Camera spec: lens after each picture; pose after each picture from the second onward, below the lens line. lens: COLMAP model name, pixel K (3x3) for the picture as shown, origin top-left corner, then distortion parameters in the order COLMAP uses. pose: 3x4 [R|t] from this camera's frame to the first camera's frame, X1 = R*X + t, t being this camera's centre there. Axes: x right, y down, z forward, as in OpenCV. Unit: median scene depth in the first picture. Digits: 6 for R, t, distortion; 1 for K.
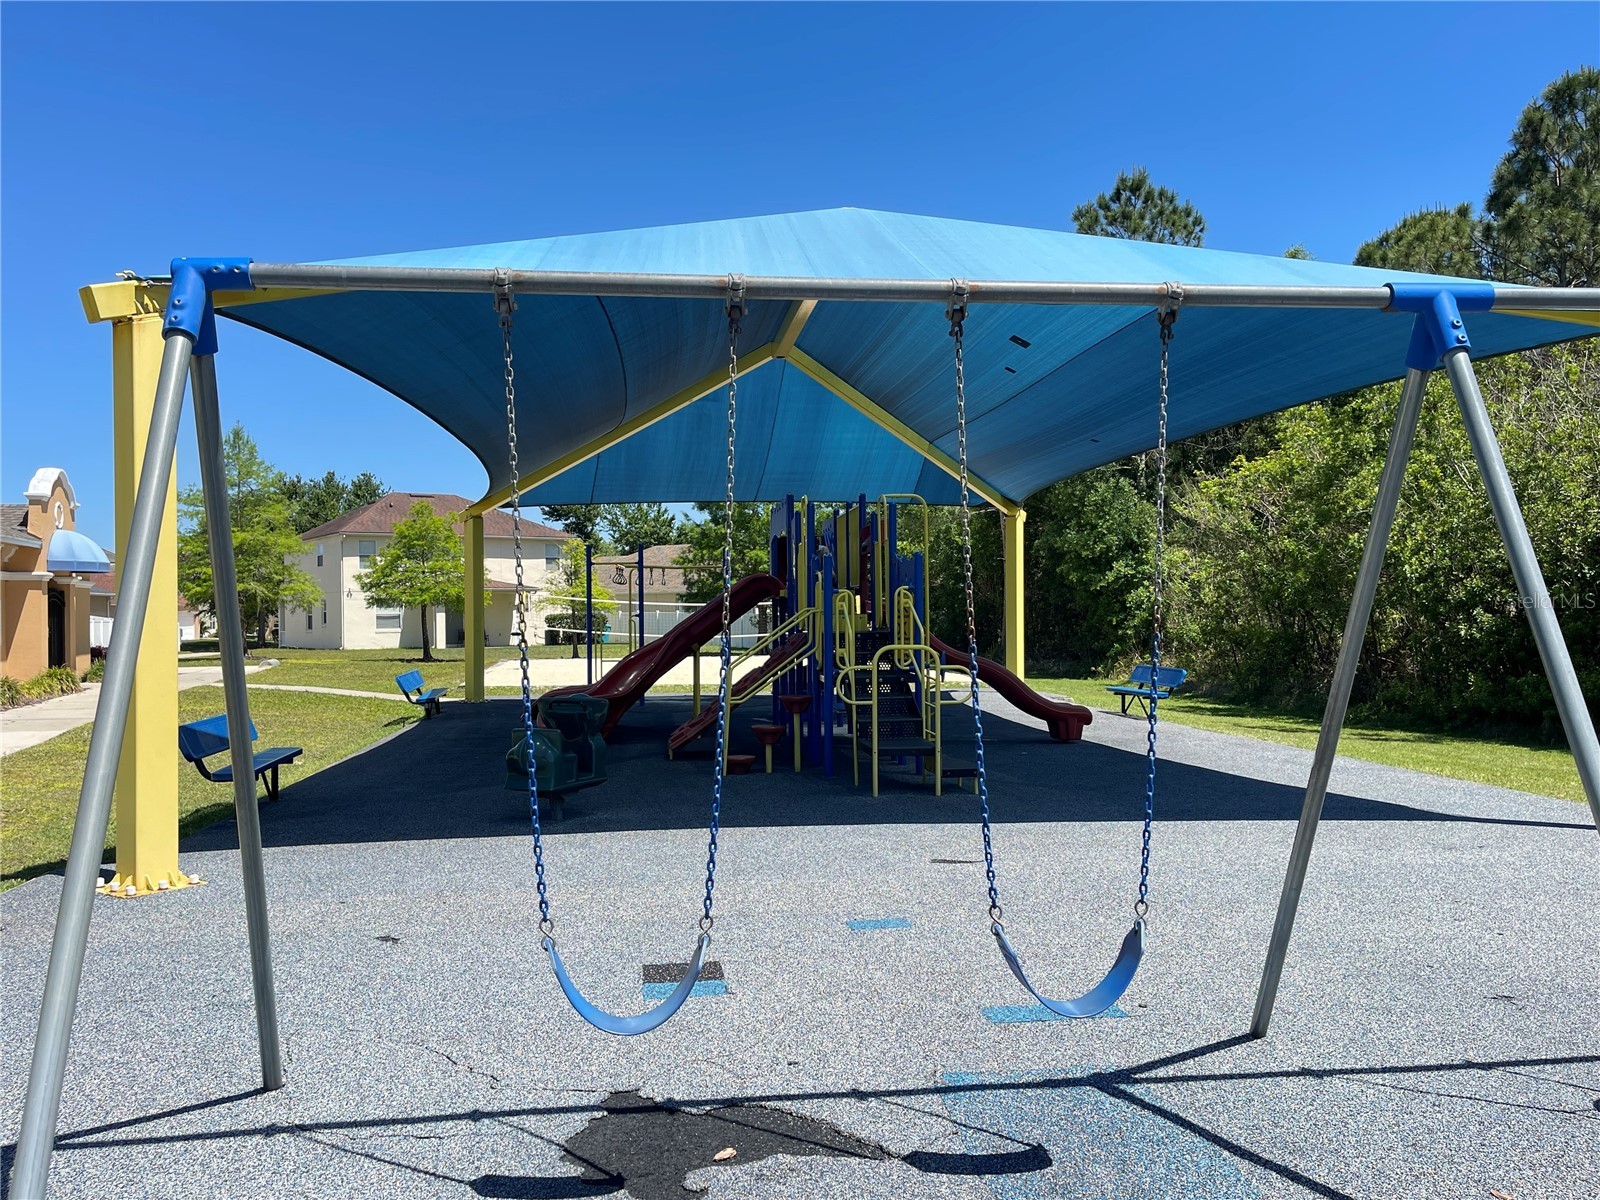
lens RADIAL K [[1289.1, 0, 800.0], [0, 1289.1, 600.0], [0, 0, 1]] dist [0.001492, 0.000073]
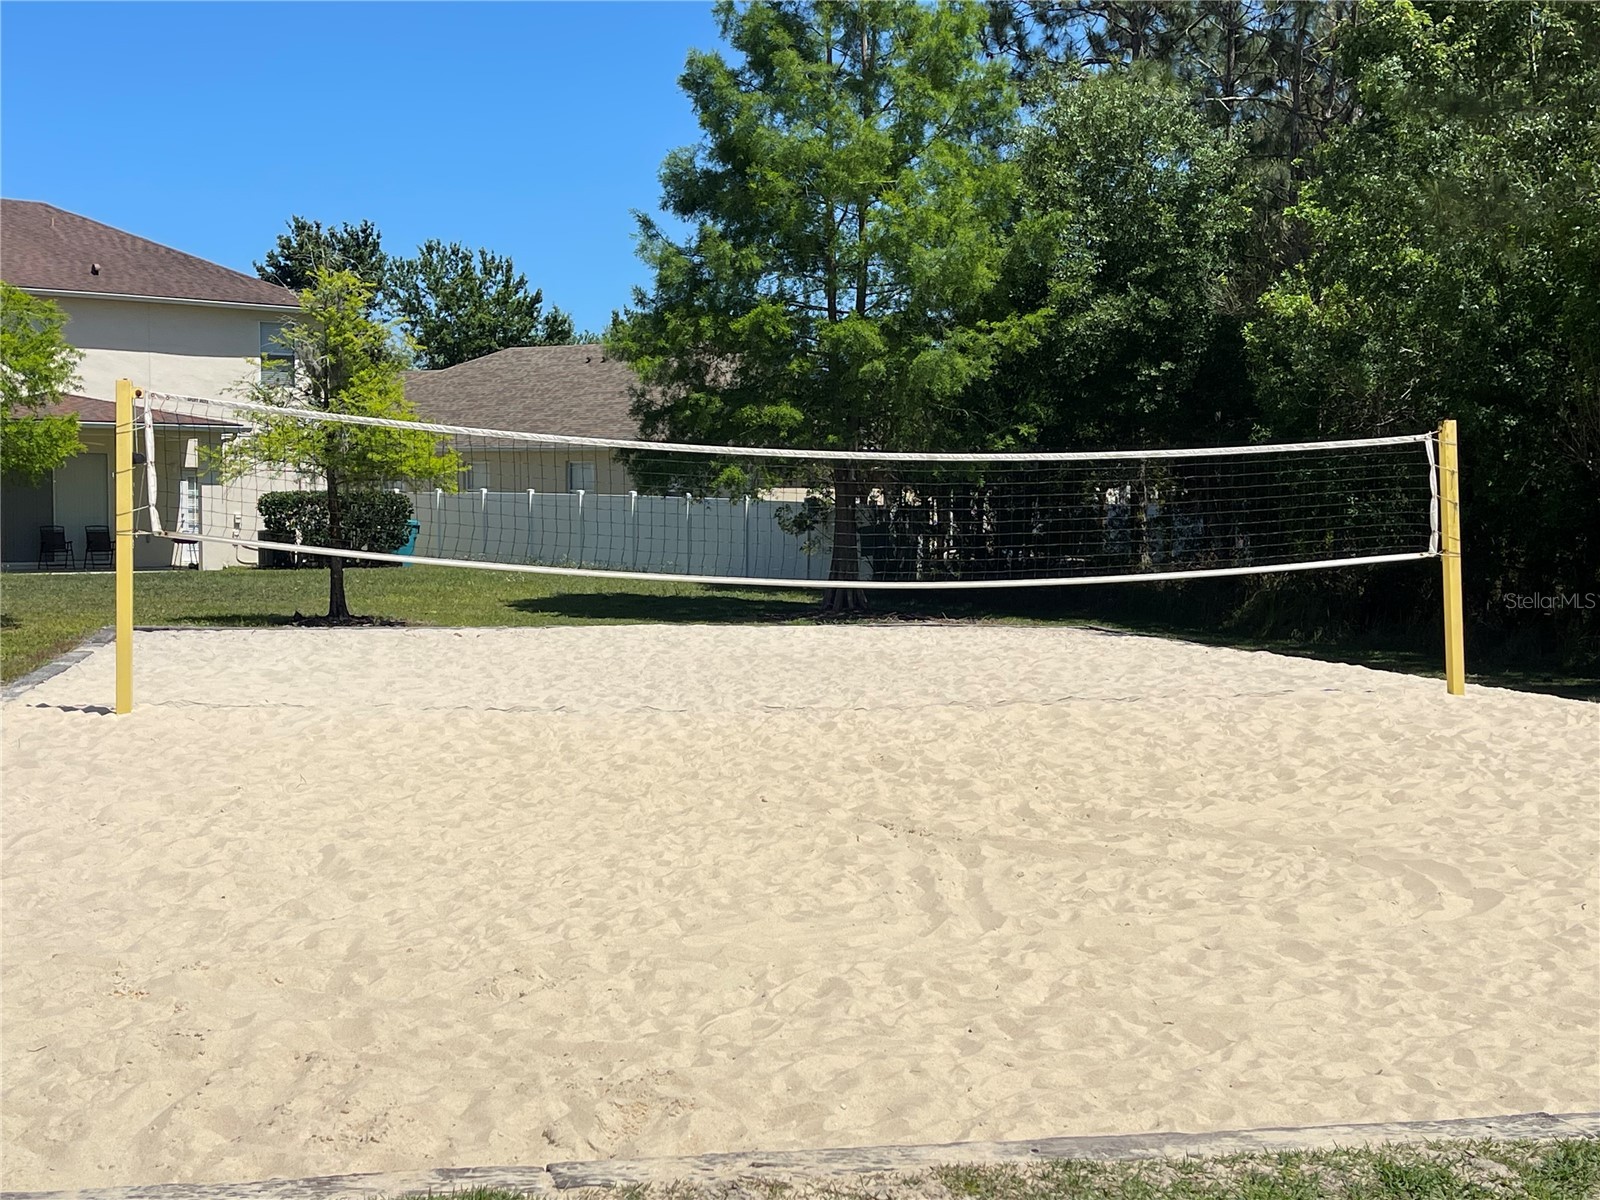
lens RADIAL K [[2022.6, 0, 800.0], [0, 2022.6, 600.0], [0, 0, 1]] dist [0.005225, 0.000097]
pose [[0.998219, 0.013298, 0.058162, -0.061403], [-0.016633, 0.998222, 0.057242, 0.005299], [-0.057298, -0.058107, 0.996665, 0.338926]]
